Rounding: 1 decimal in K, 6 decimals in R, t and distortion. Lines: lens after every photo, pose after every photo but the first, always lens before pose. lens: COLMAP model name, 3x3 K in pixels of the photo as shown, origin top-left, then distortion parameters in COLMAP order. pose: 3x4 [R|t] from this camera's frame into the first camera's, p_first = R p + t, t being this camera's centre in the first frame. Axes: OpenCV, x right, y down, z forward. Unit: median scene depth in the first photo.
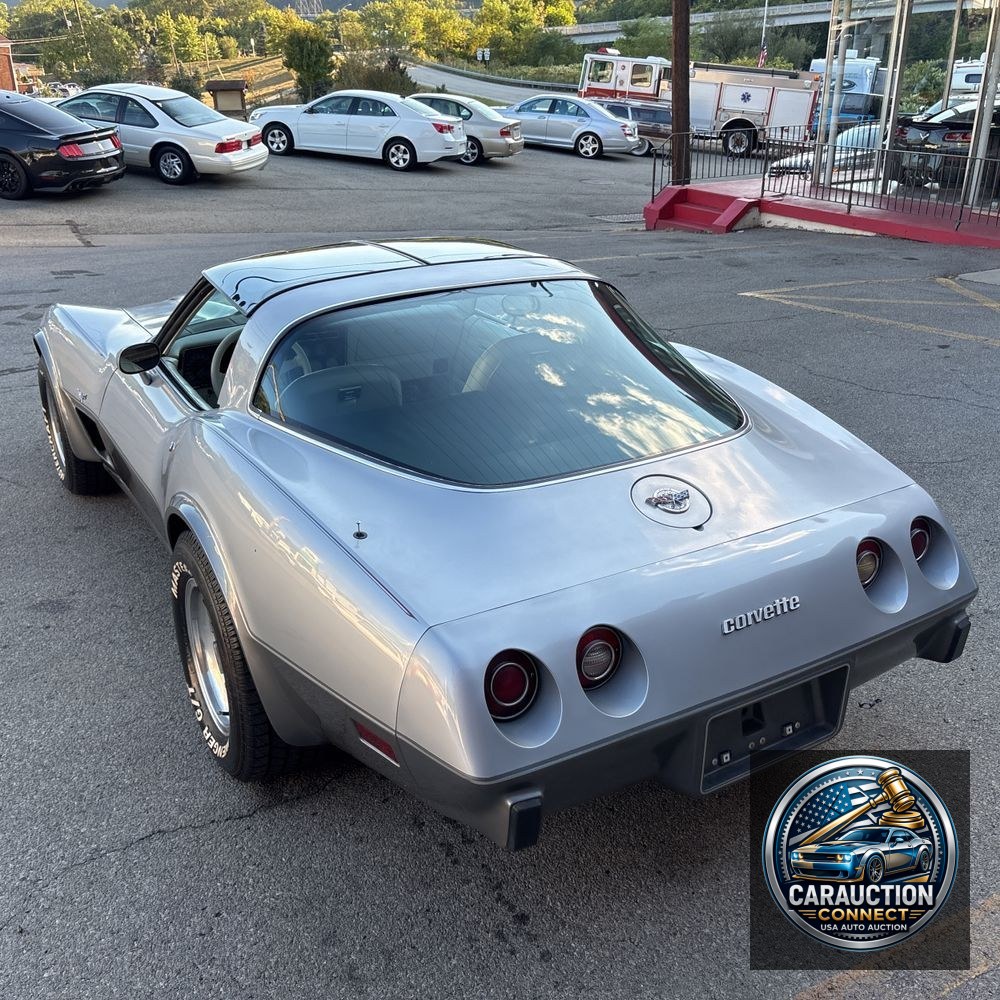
lens RADIAL K [[1009.3, 0, 493.4], [0, 1009.3, 500.3], [0, 0, 1]] dist [0.013107, 0.000000]
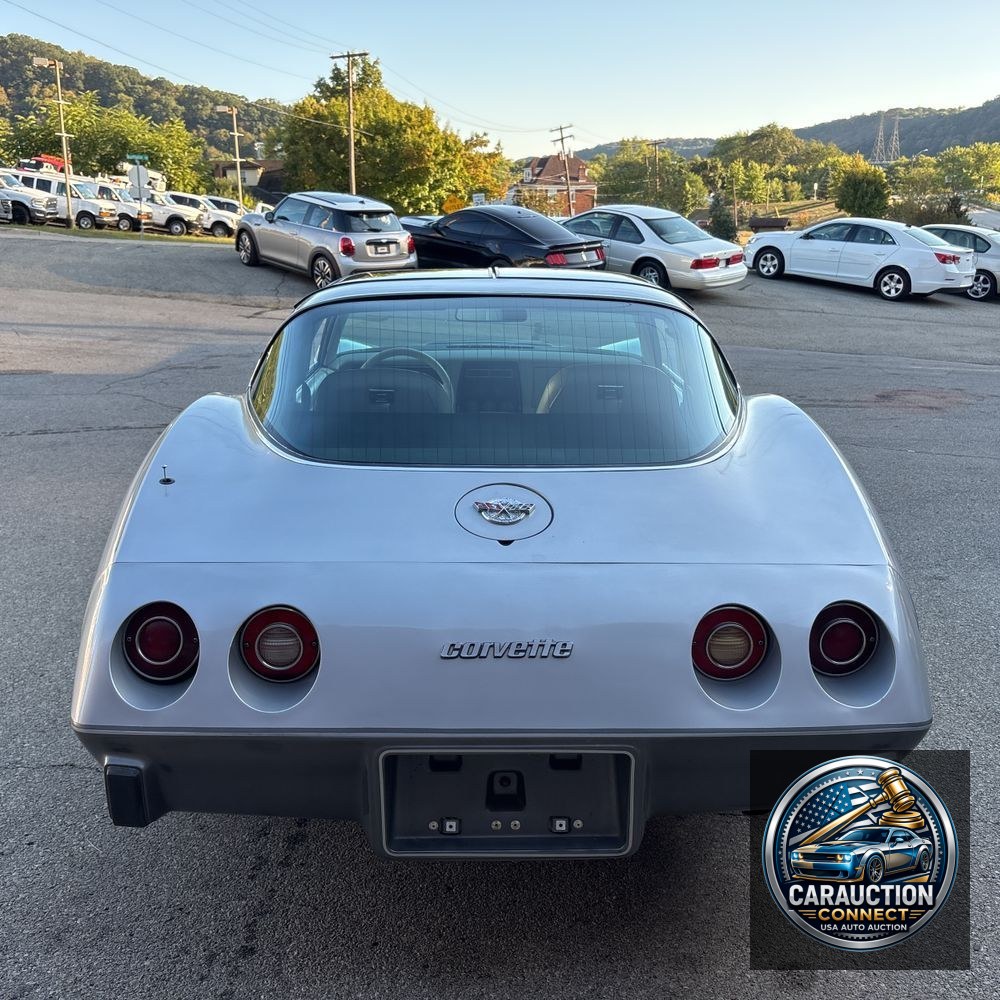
lens RADIAL K [[1009.3, 0, 496.3], [0, 1009.3, 520.7], [0, 0, 1]] dist [0.013107, 0.000000]
pose [[0.871905, 0.161812, -0.462167, 0.062016], [-0.210497, 0.976024, -0.055392, 0.006217], [0.442123, 0.145581, 0.885061, 0.030222]]
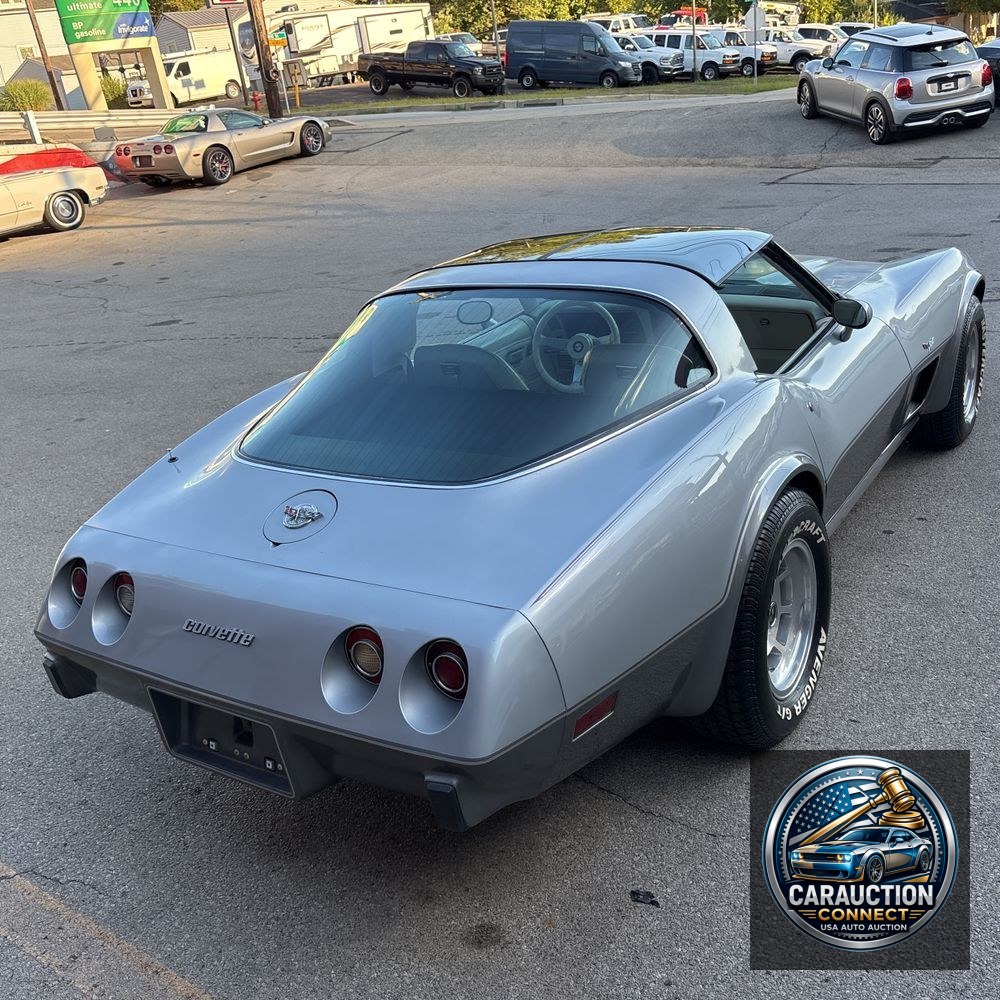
lens RADIAL K [[1009.3, 0, 497.1], [0, 1009.3, 503.9], [0, 0, 1]] dist [0.013107, 0.000000]
pose [[0.448544, 0.301017, -0.841544, 0.128198], [-0.233588, 0.948333, 0.214713, -0.031810], [0.862696, 0.100266, 0.495683, 0.073731]]
